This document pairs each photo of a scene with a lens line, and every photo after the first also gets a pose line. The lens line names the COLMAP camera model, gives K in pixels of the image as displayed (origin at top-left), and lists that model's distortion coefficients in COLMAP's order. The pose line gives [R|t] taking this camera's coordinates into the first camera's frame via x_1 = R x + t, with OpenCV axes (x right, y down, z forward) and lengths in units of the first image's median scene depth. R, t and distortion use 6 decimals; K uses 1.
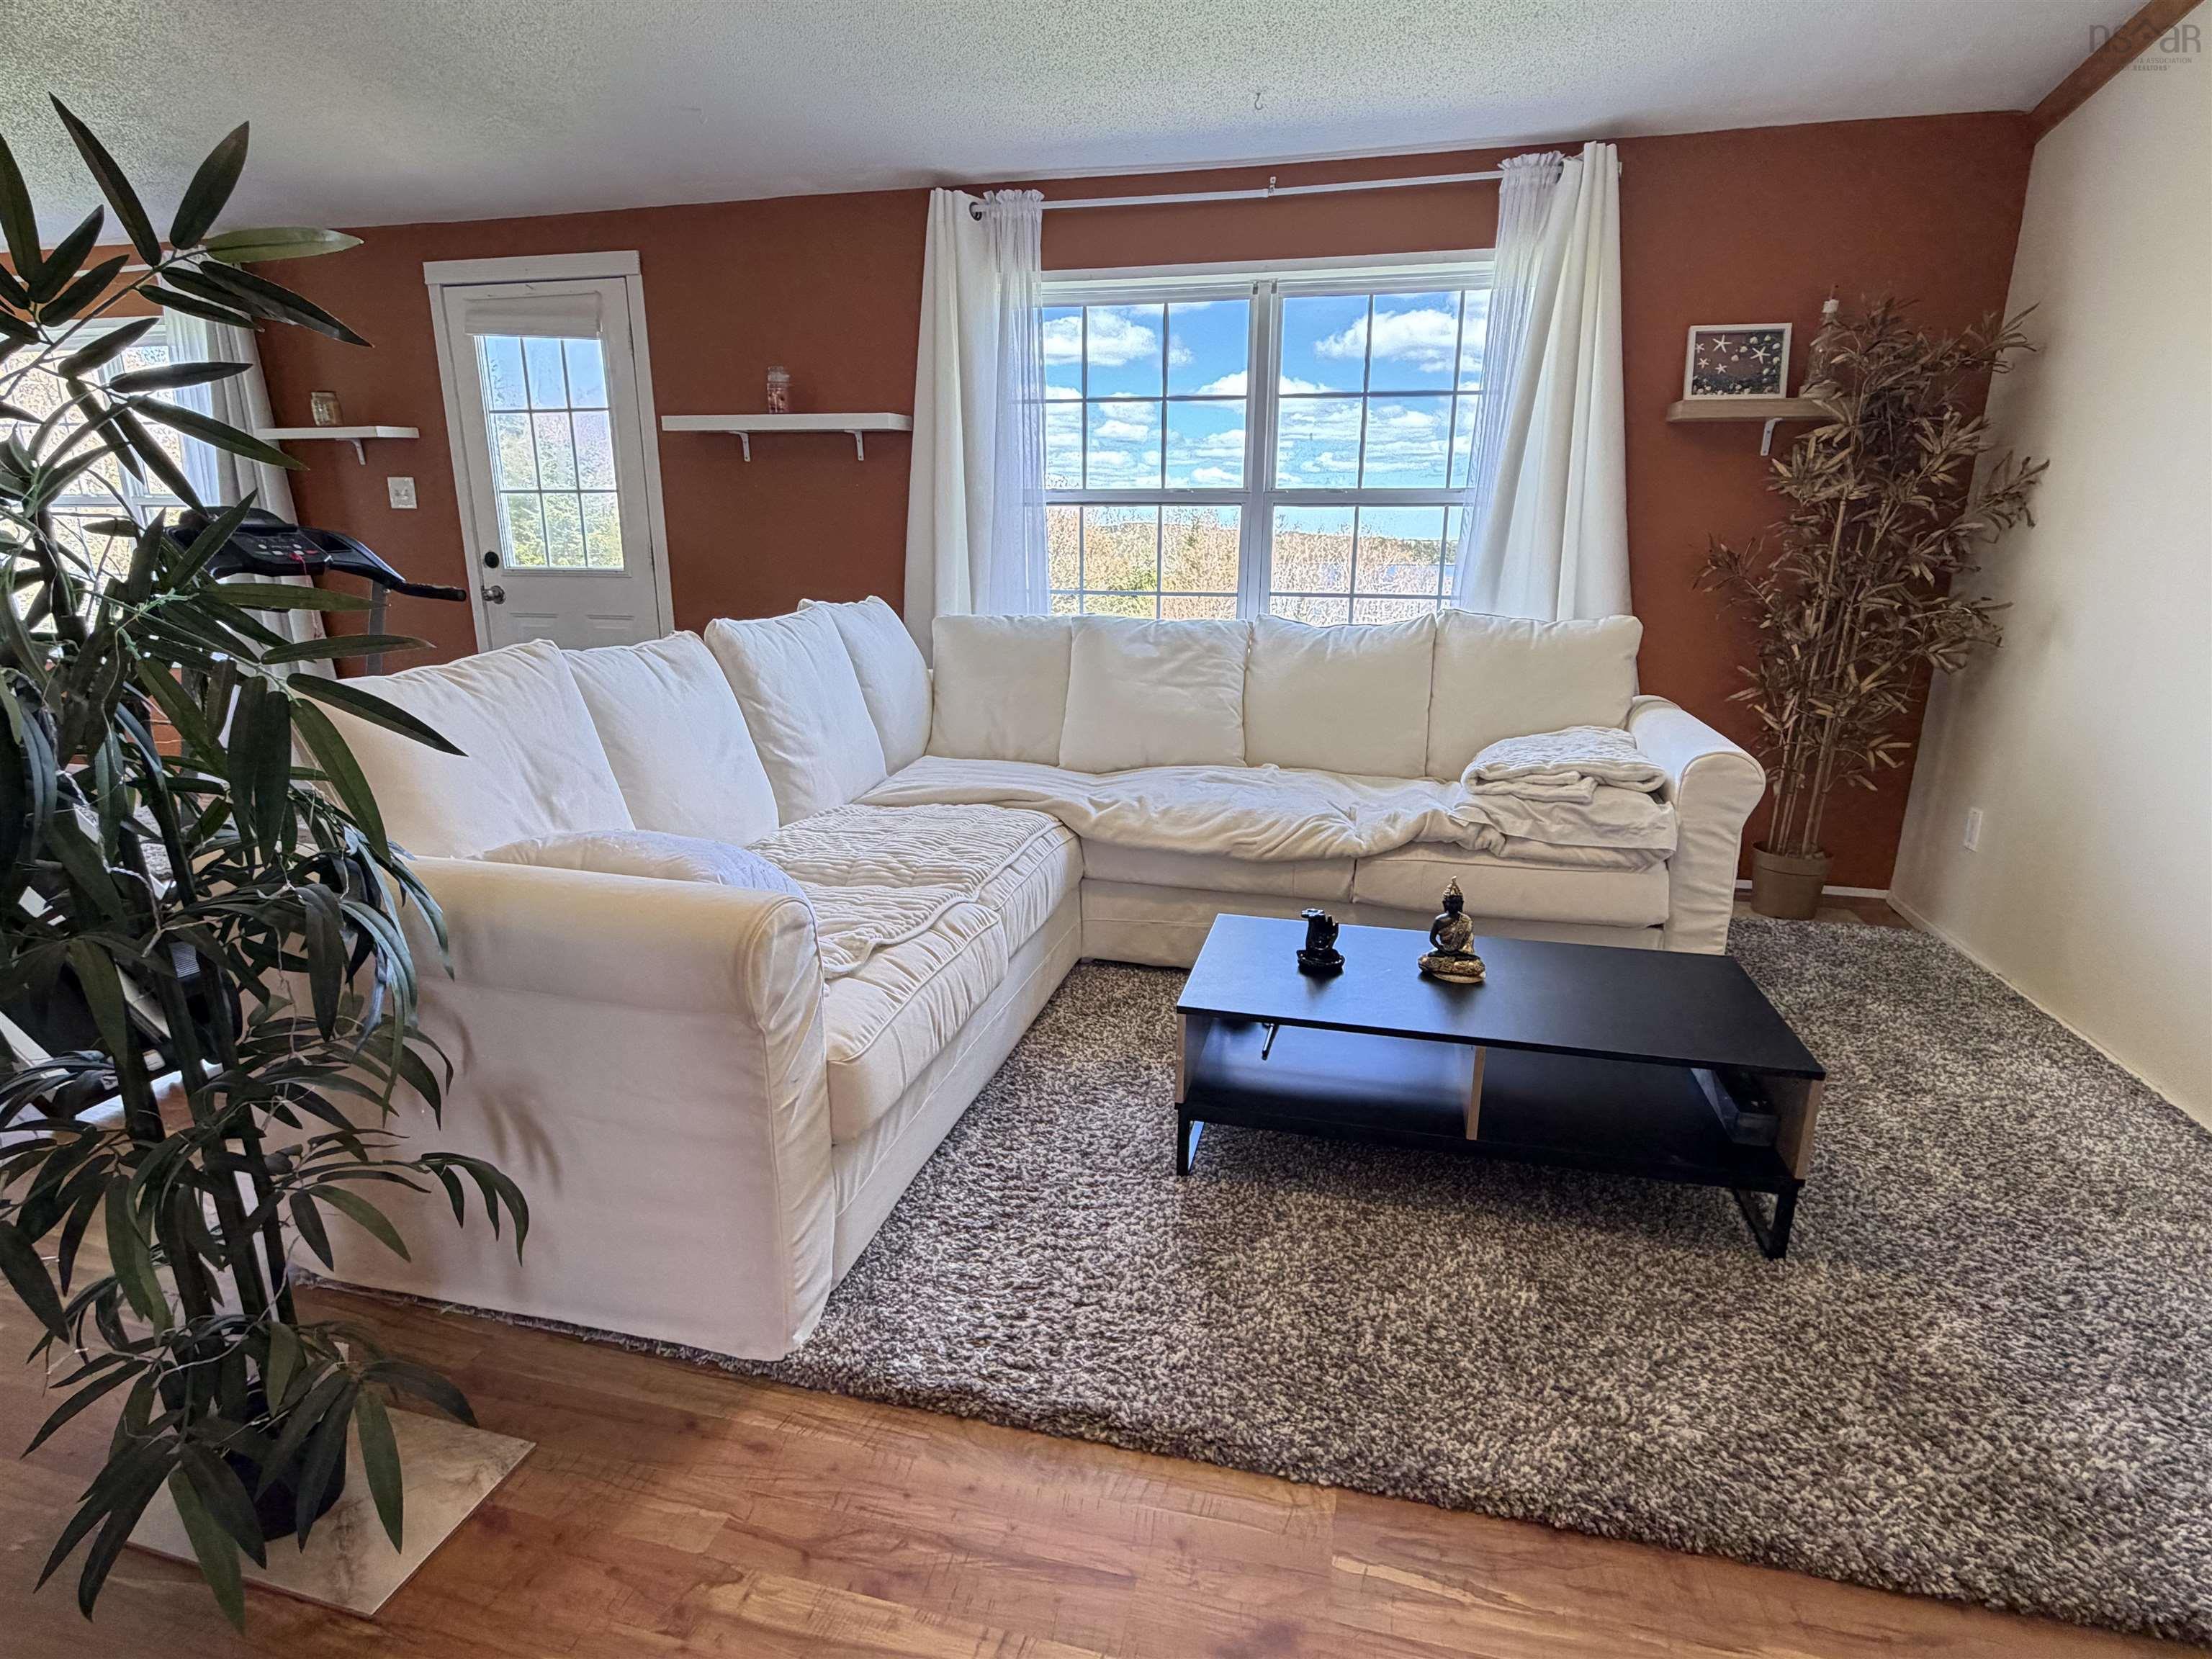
lens RADIAL K [[1112.2, 0, 1106.0], [0, 1112.2, 829.5], [0, 0, 1]] dist [-0.000293, -0.000247]
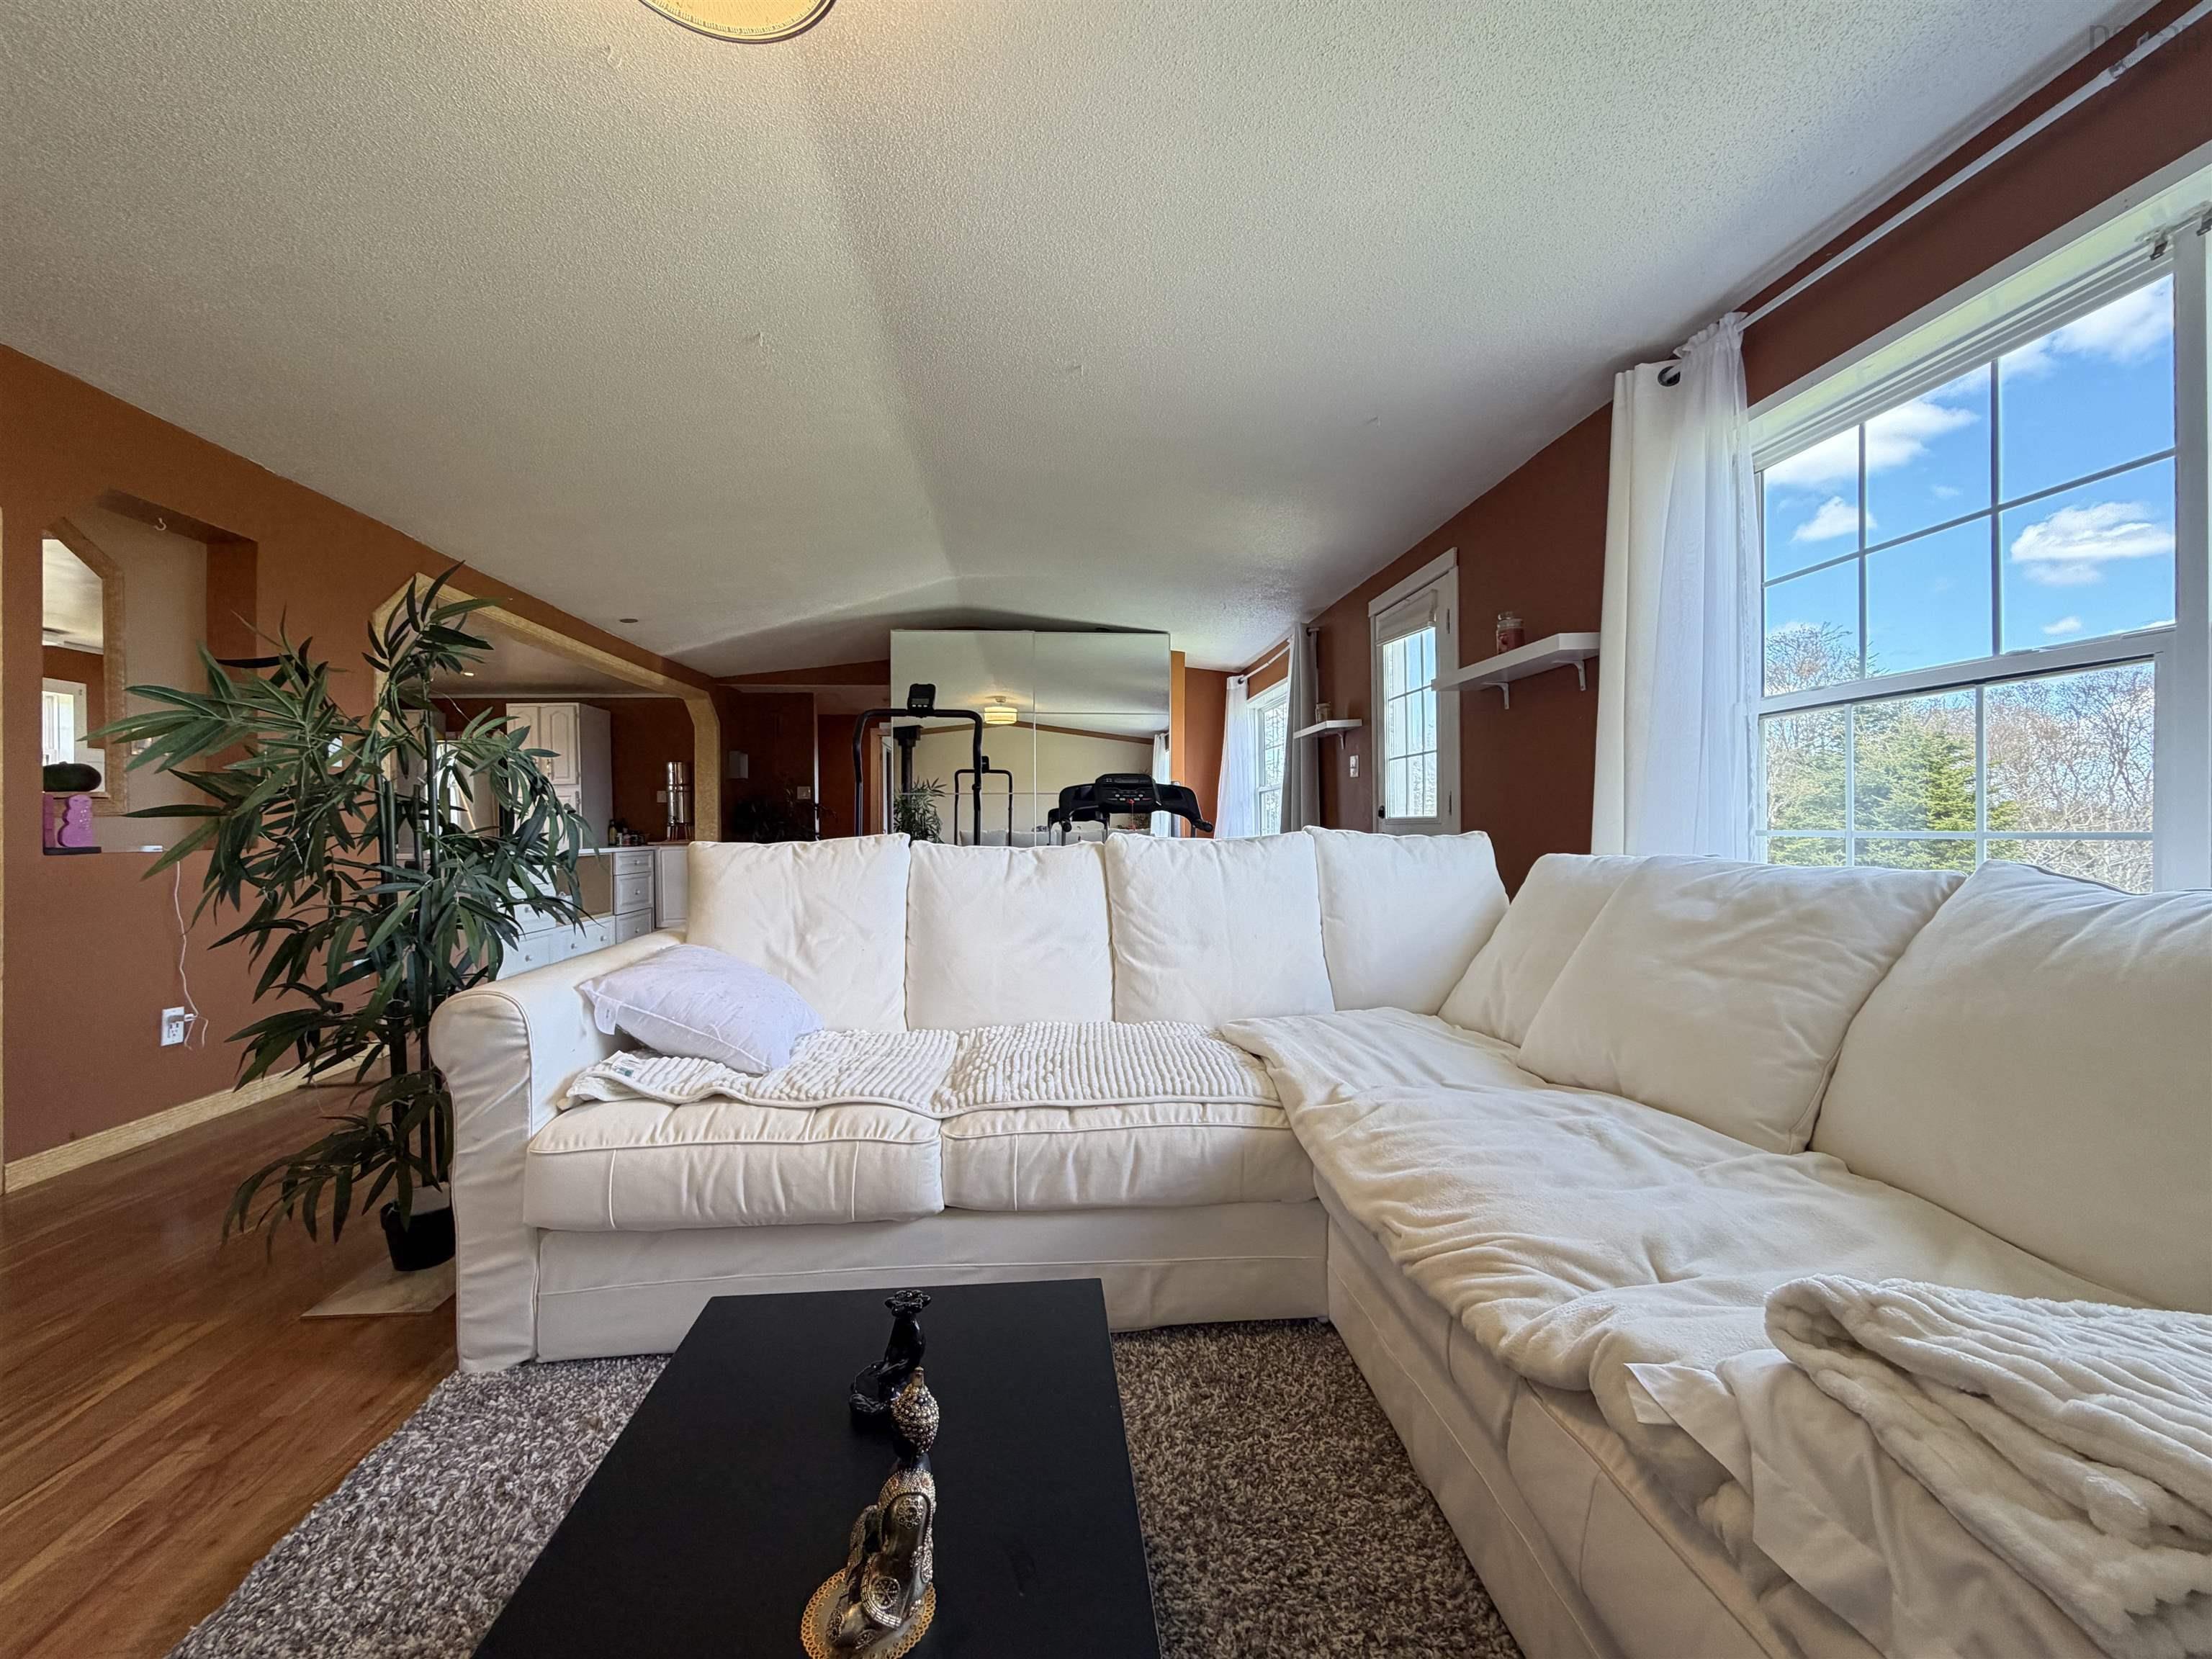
lens RADIAL K [[889.7, 0, 1106.0], [0, 889.7, 829.5], [0, 0, 1]] dist [-0.001275, -0.000165]
pose [[0.328688, -0.004328, -0.944429, 0.368870], [-0.235304, 0.968080, -0.086329, -0.079459], [0.914656, 0.250603, 0.317178, 0.502409]]
